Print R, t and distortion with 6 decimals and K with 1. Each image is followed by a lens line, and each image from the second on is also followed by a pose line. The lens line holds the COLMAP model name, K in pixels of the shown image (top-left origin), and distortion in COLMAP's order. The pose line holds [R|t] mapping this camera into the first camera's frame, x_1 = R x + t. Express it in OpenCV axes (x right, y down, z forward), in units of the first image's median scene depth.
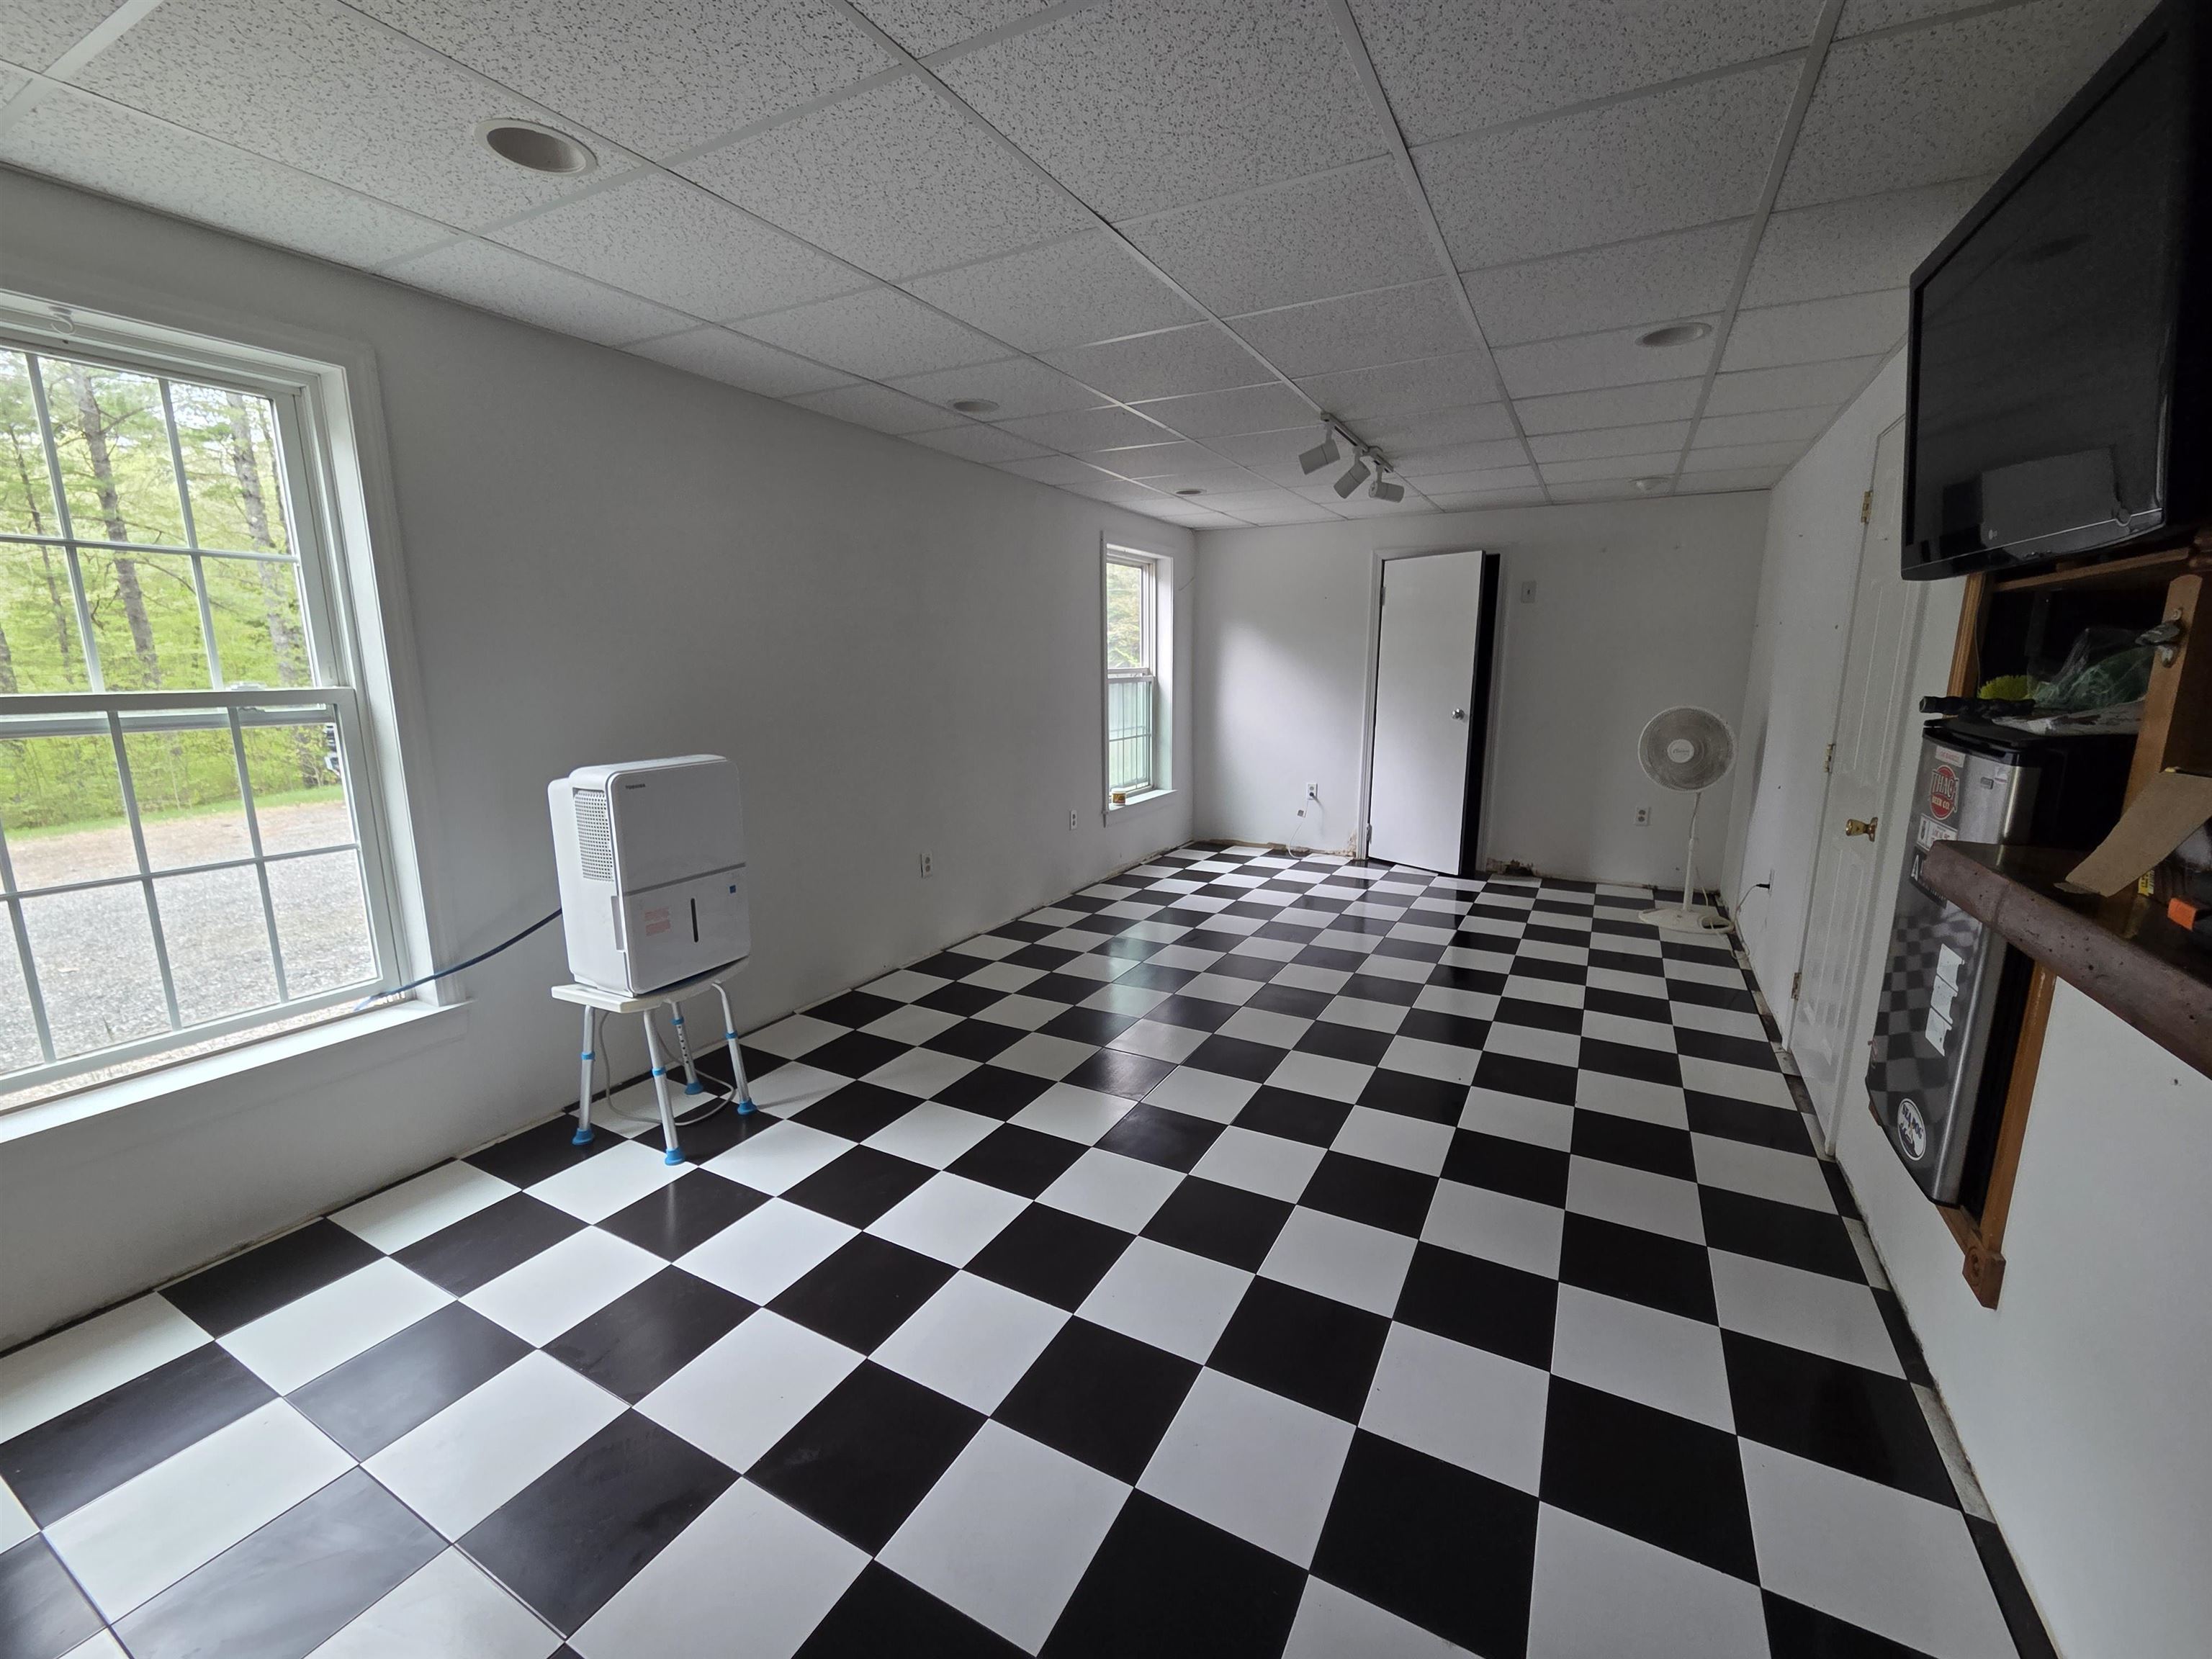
lens RADIAL K [[911.2, 0, 1112.0], [0, 911.2, 828.8], [0, 0, 1]] dist [0.005420, 0.000222]
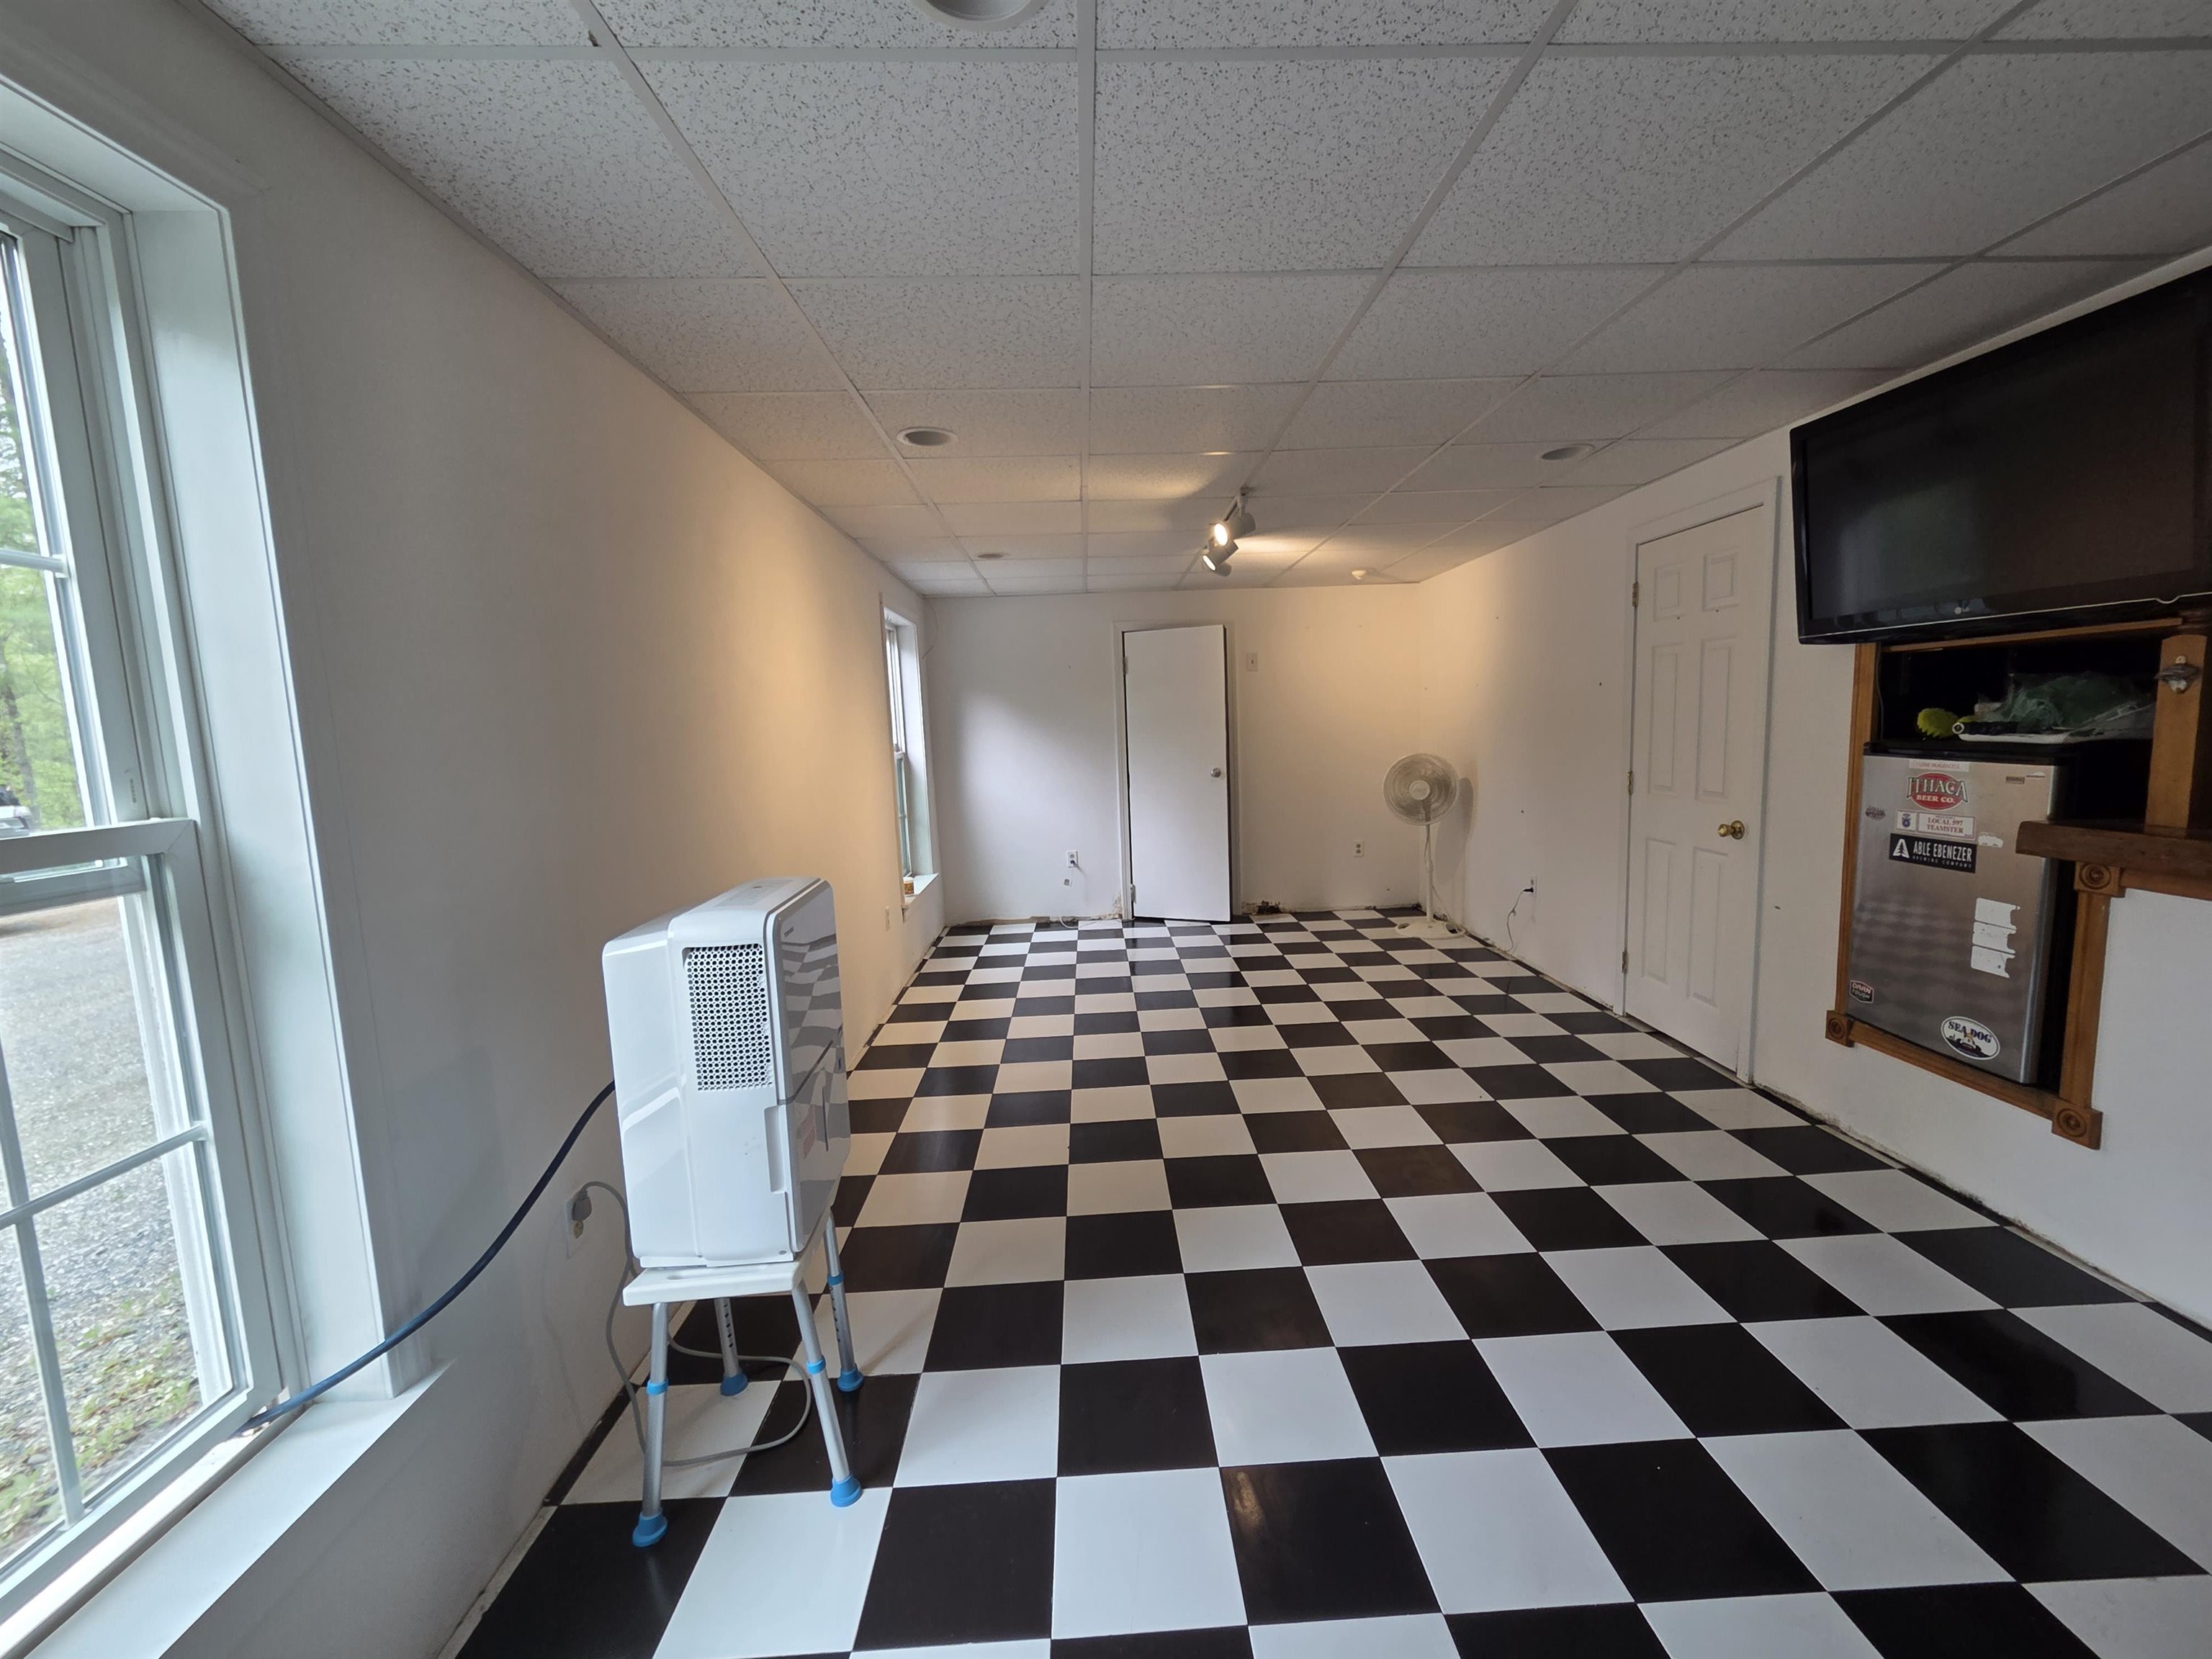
lens RADIAL K [[911.2, 0, 1115.5], [0, 911.2, 830.9], [0, 0, 1]] dist [0.005420, 0.000222]
pose [[0.860278, -0.089410, 0.501925, -0.582487], [0.128602, 0.990723, -0.043936, -0.053816], [-0.493340, 0.102346, 0.863795, 0.280606]]
